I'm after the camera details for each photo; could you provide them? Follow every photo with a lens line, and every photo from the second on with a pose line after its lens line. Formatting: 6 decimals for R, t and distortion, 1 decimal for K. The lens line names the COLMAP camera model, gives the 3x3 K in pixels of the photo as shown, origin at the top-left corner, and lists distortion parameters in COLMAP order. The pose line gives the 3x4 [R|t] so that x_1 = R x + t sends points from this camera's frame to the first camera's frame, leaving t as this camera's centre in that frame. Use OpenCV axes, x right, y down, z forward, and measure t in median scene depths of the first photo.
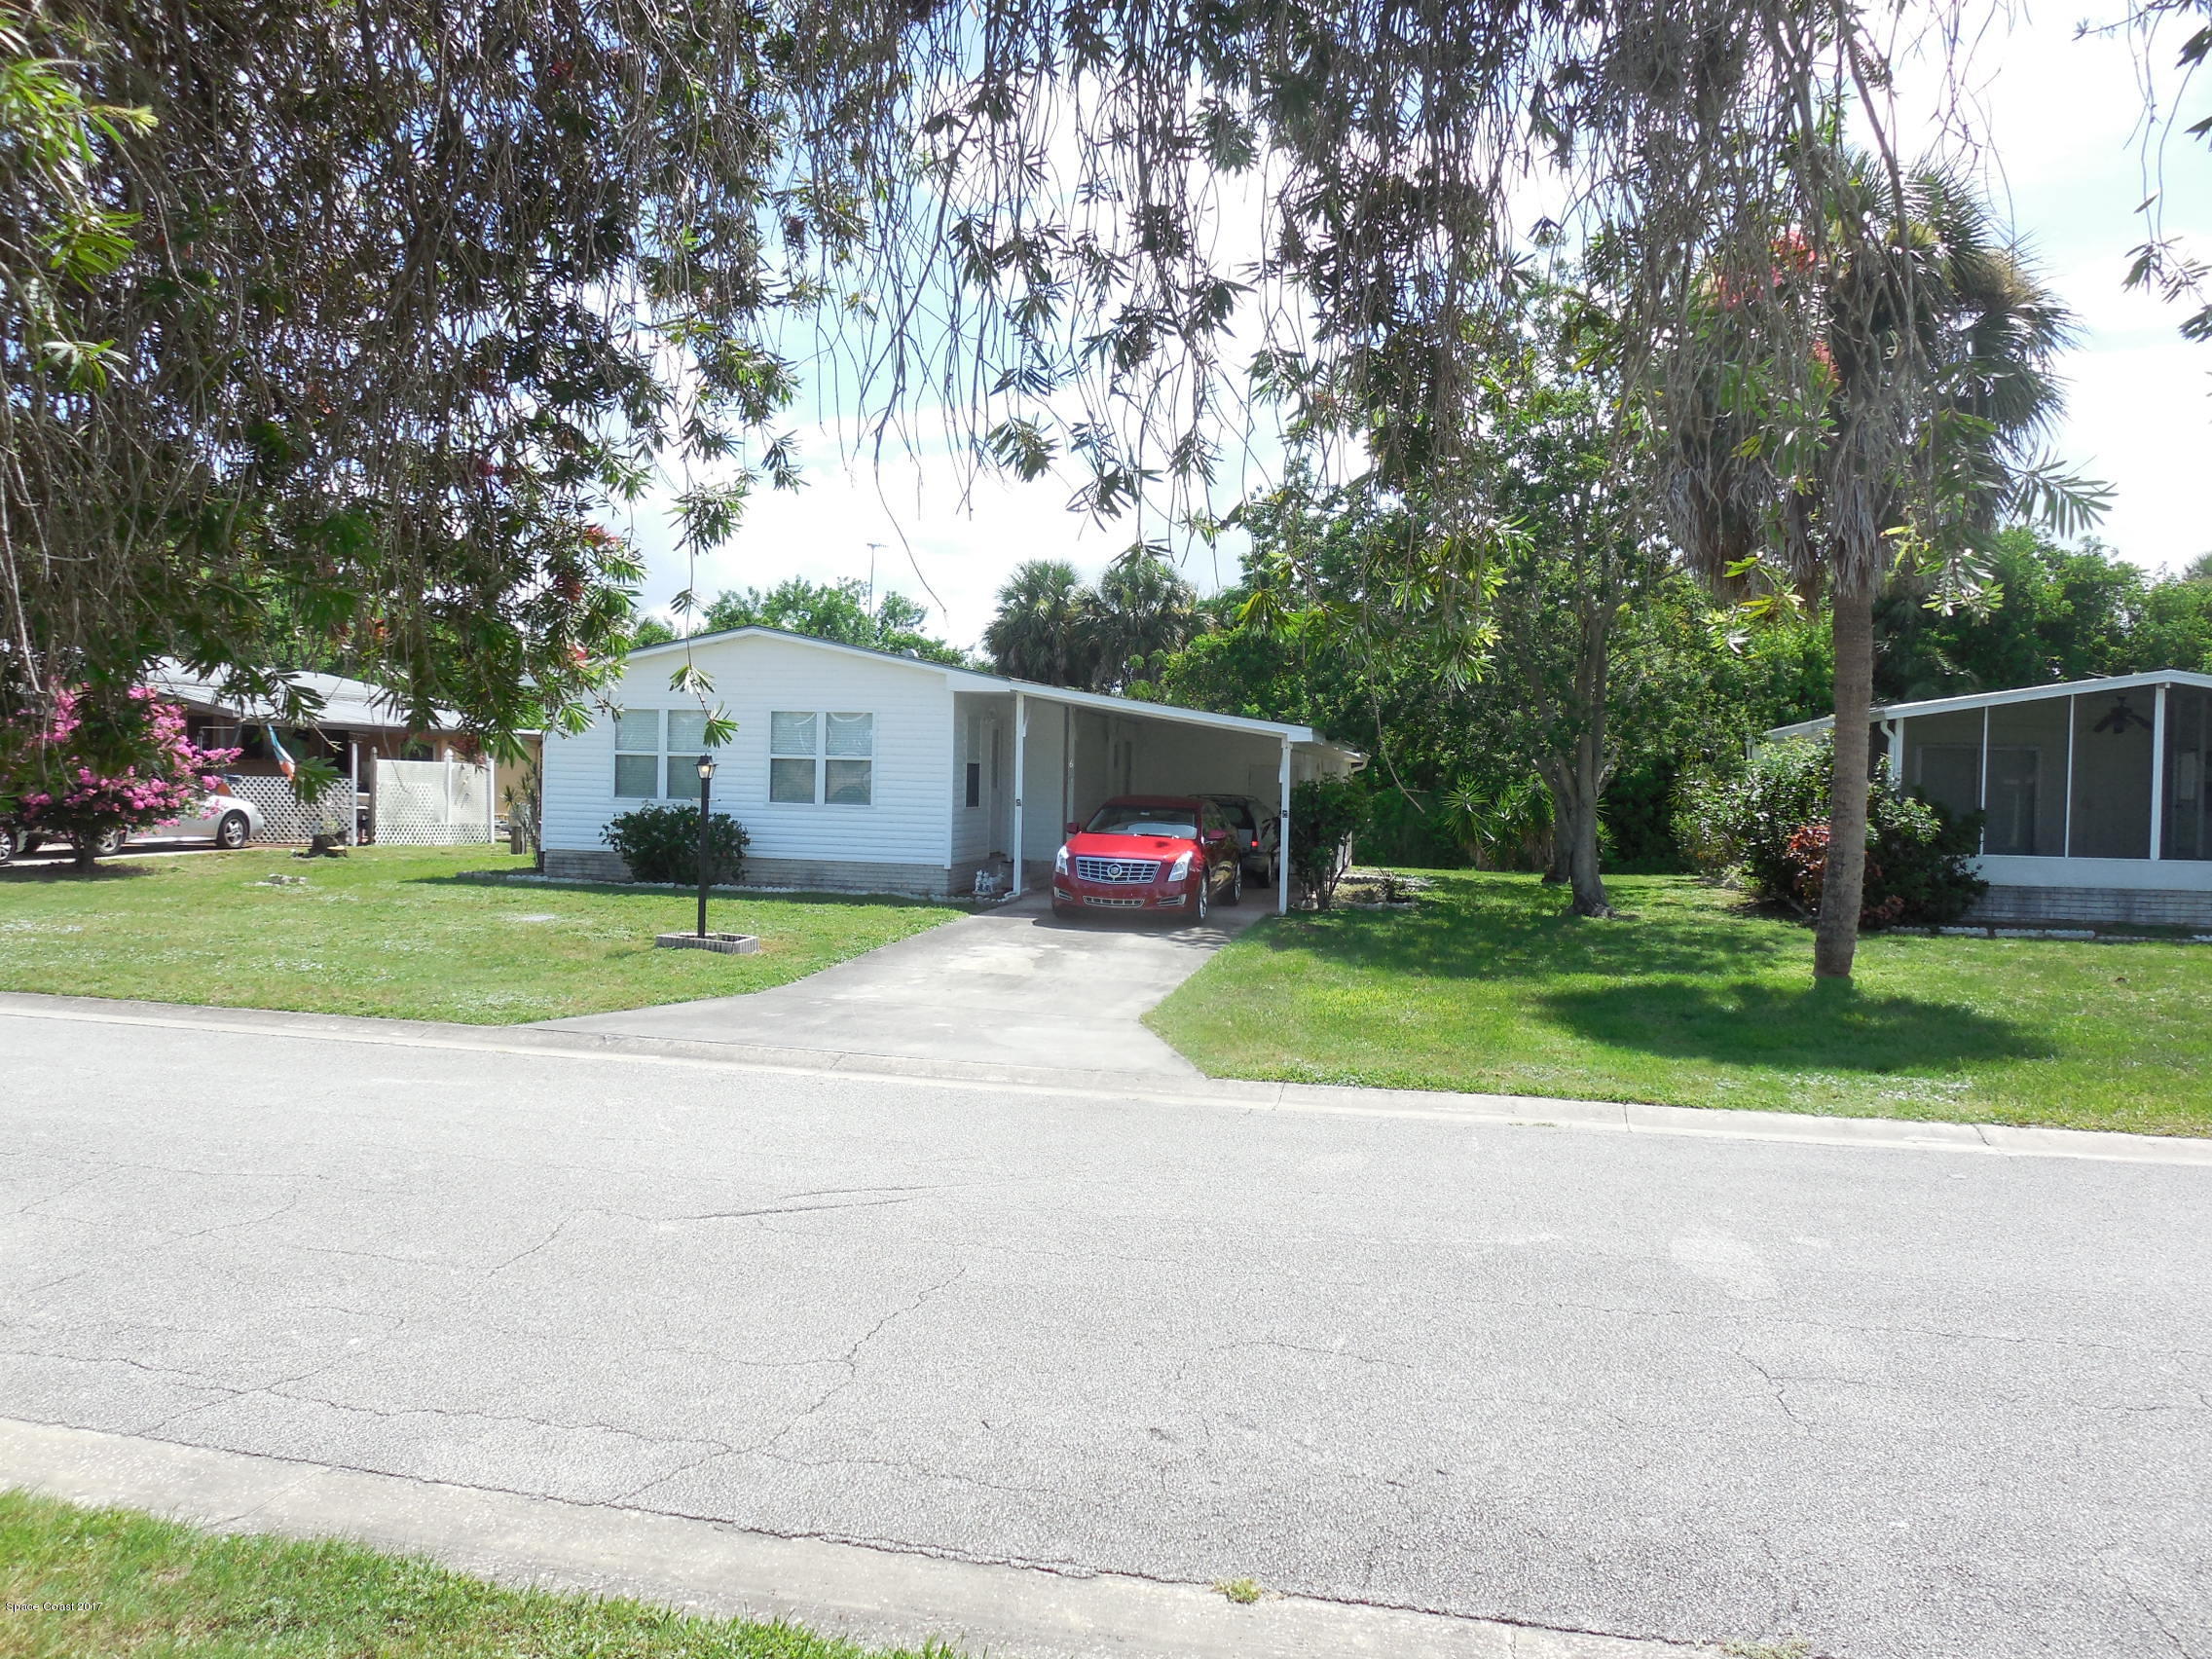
lens RADIAL K [[1697.0, 0, 1114.4], [0, 1697.0, 824.4], [0, 0, 1]] dist [-0.071937, 0.051094]
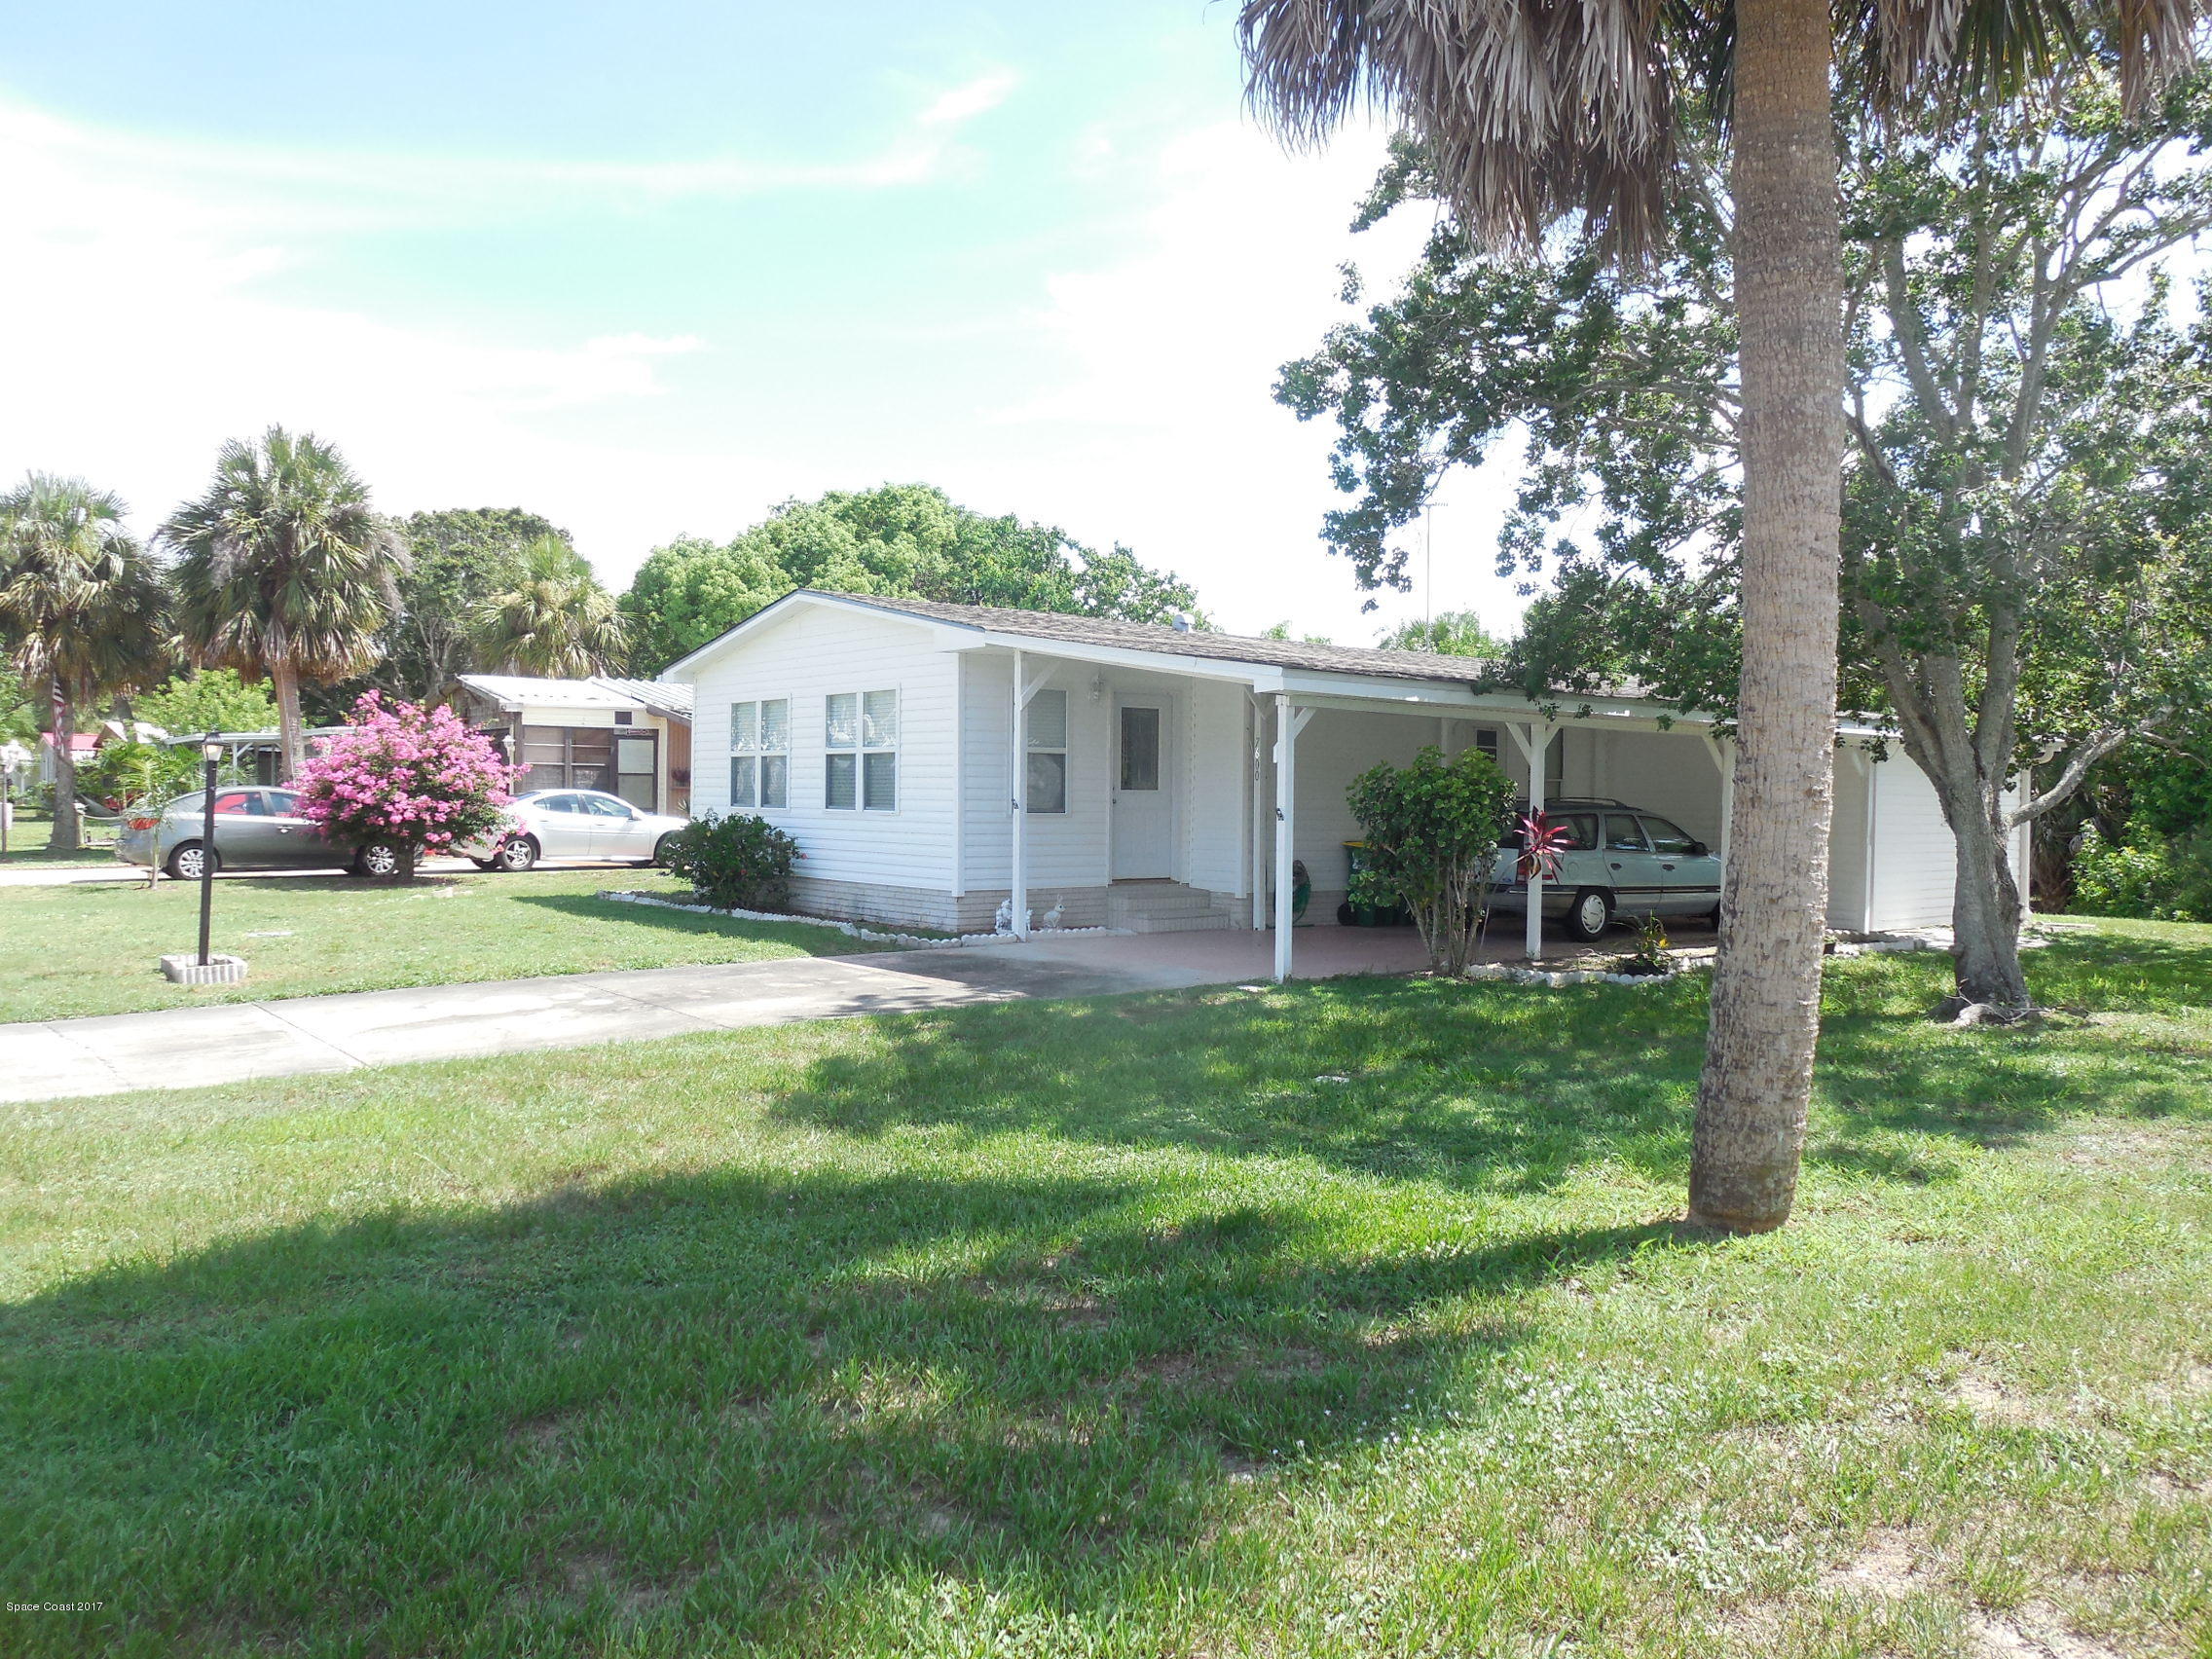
lens RADIAL K [[1697.0, 0, 1095.8], [0, 1697.0, 830.0], [0, 0, 1]] dist [-0.071937, 0.051094]
pose [[0.760510, -0.005362, -0.649305, 0.429016], [-0.009760, 0.999759, -0.019688, 0.011369], [0.649253, 0.021310, 0.760274, 0.488140]]
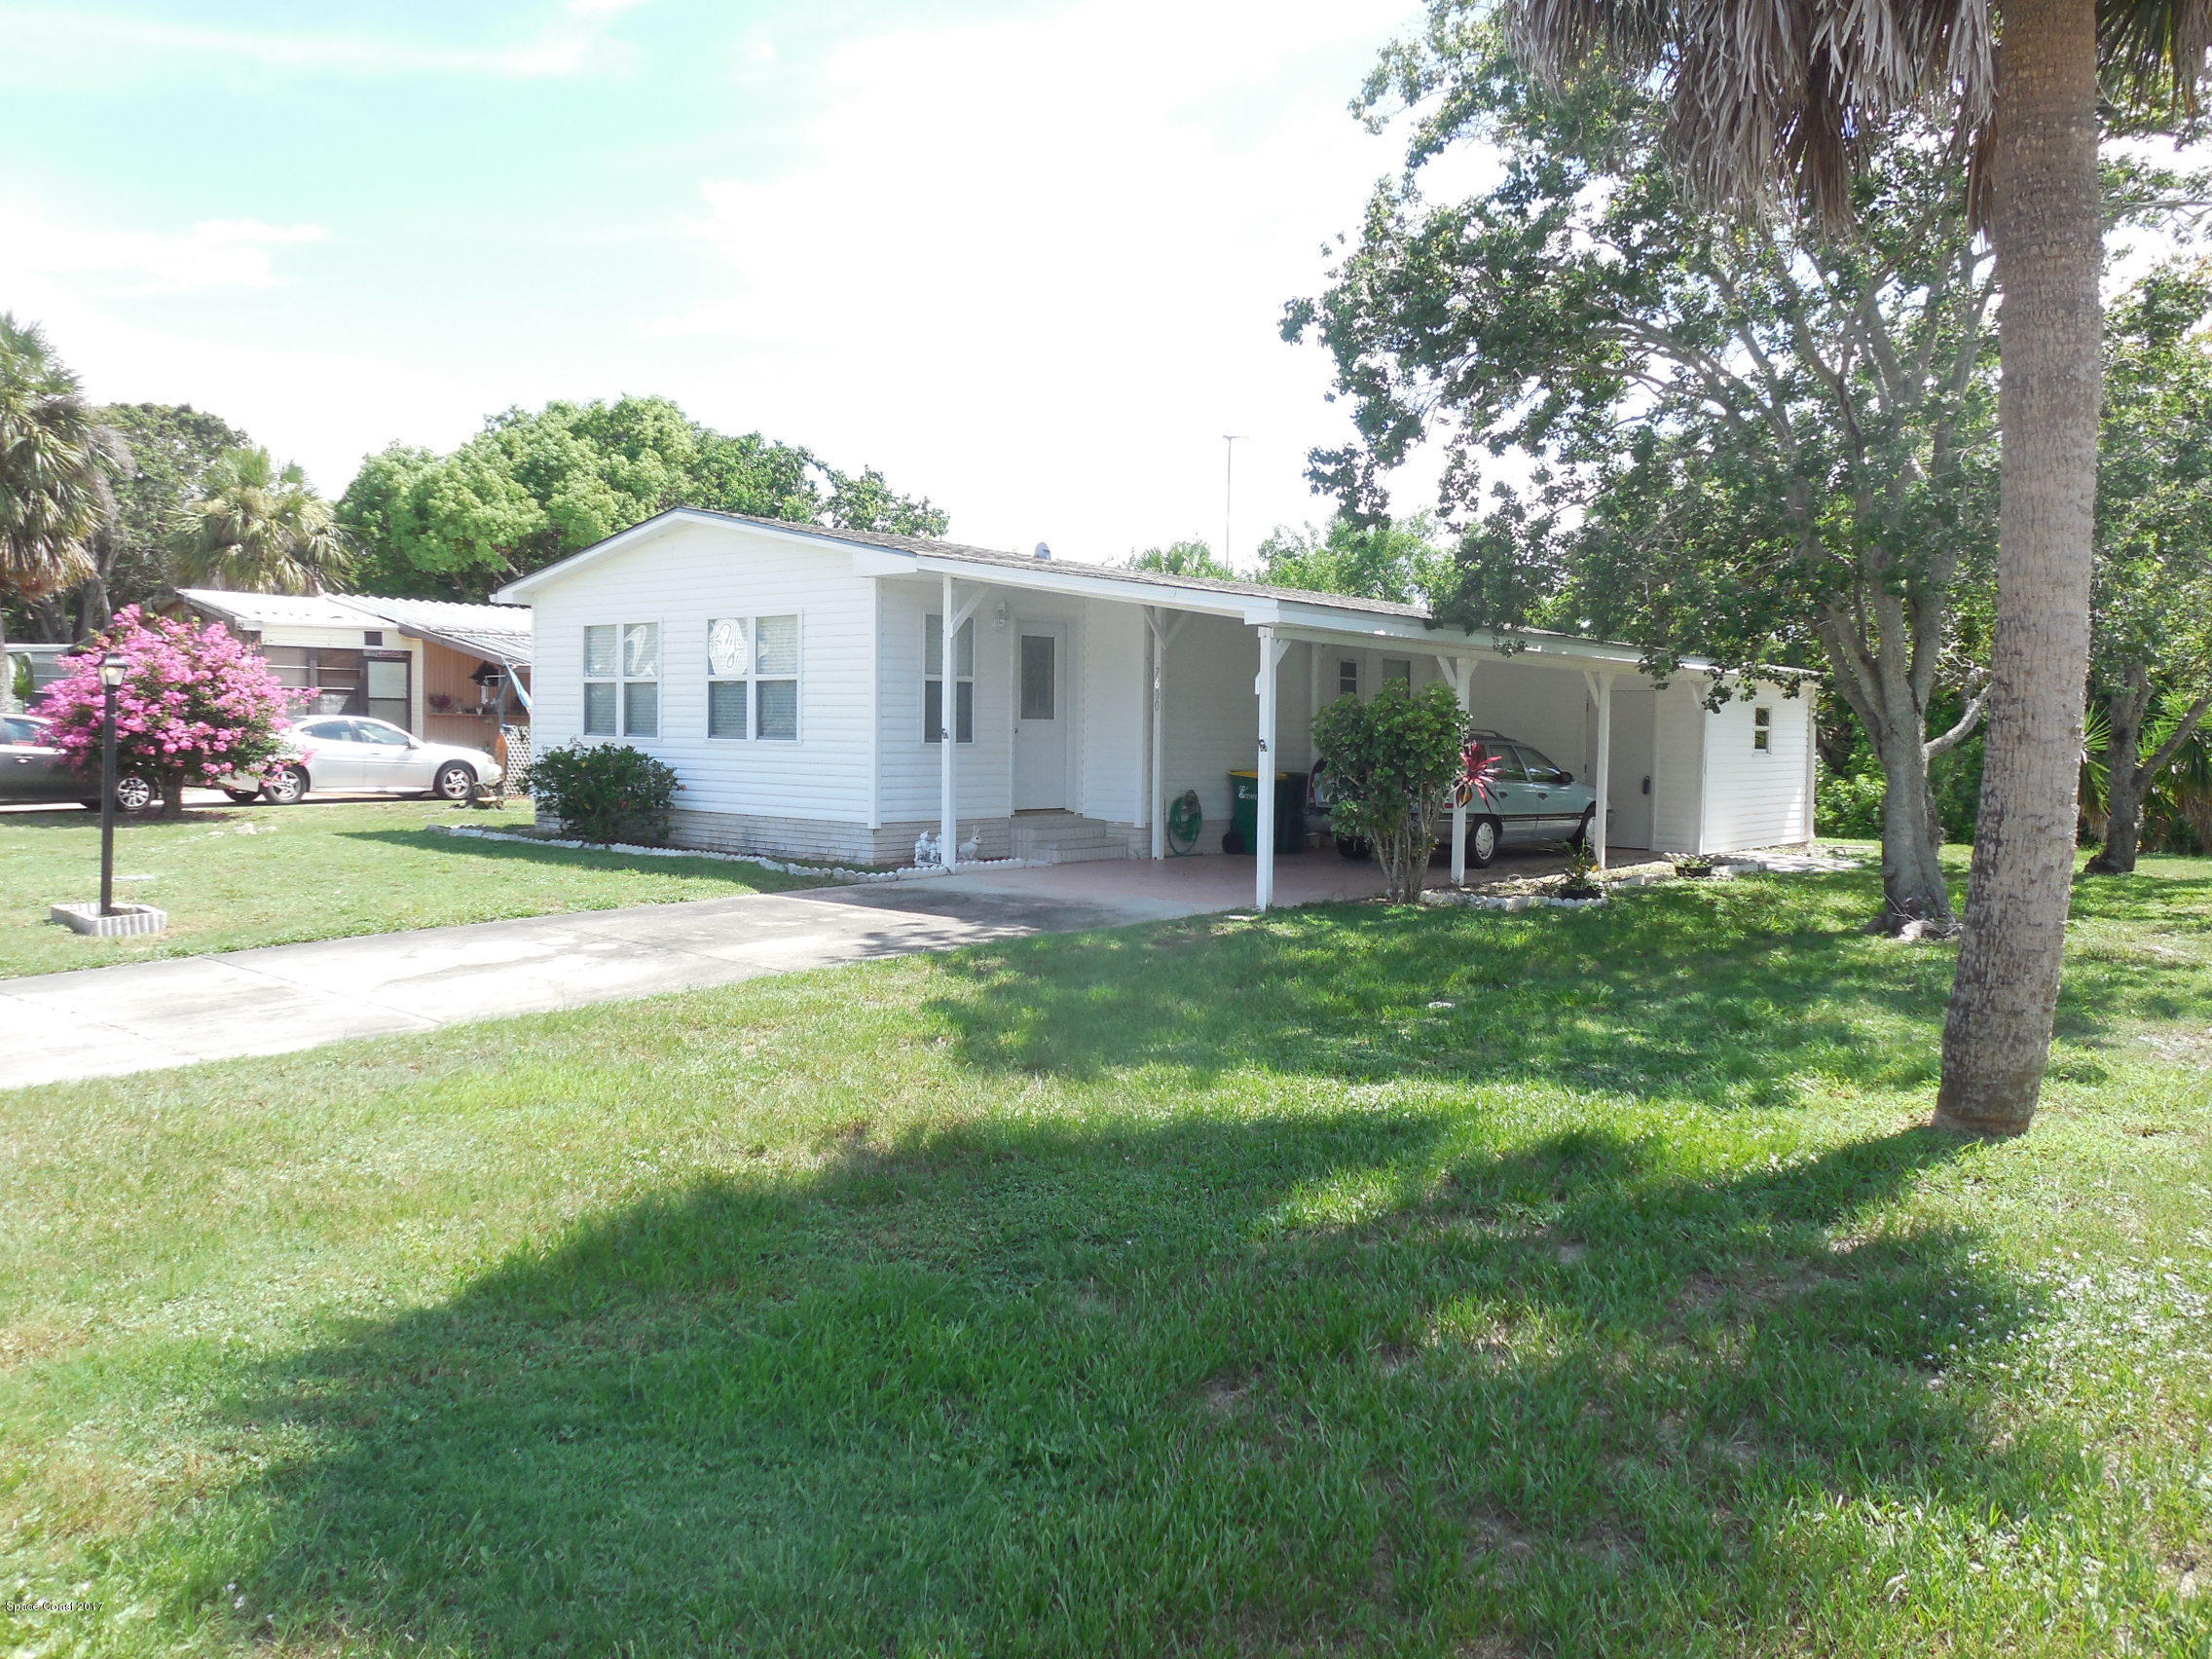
lens RADIAL K [[1697.0, 0, 1105.9], [0, 1697.0, 824.3], [0, 0, 1]] dist [-0.071937, 0.051094]
pose [[0.875962, 0.013916, -0.482179, 0.334687], [-0.005986, 0.999820, 0.017981, 0.011094], [0.482343, -0.012864, 0.875888, 0.429957]]
